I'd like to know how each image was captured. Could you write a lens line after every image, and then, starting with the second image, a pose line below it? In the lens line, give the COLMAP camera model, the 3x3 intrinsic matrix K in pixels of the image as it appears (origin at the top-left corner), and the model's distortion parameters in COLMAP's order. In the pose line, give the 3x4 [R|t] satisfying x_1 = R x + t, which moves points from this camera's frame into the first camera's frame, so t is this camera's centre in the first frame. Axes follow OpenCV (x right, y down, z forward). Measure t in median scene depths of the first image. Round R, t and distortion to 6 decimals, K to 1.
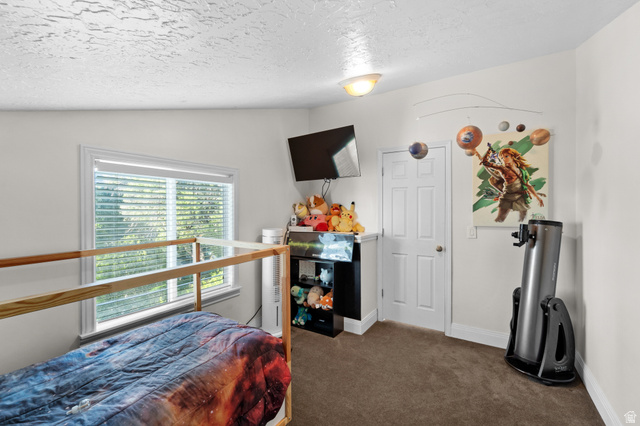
lens RADIAL K [[267.3, 0, 320.0], [0, 267.3, 213.0], [0, 0, 1]] dist [0.000513, 0.000116]
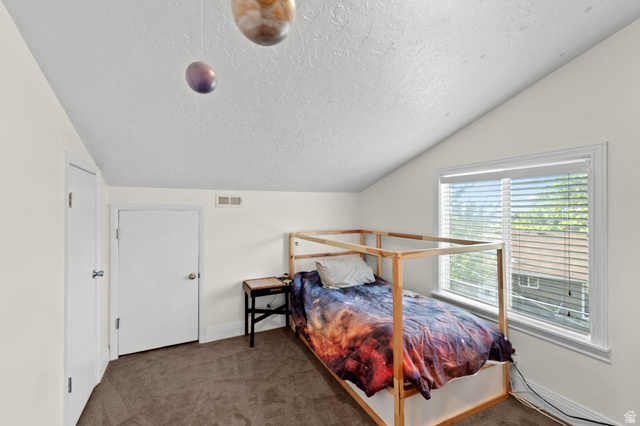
lens RADIAL K [[263.9, 0, 322.0], [0, 263.9, 206.1], [0, 0, 1]] dist [-0.000267, 0.000027]
pose [[-0.485861, -0.008919, -0.873990, 0.816240], [-0.009431, 0.999943, -0.004961, -0.028796], [0.873985, 0.005832, -0.485918, 1.243473]]
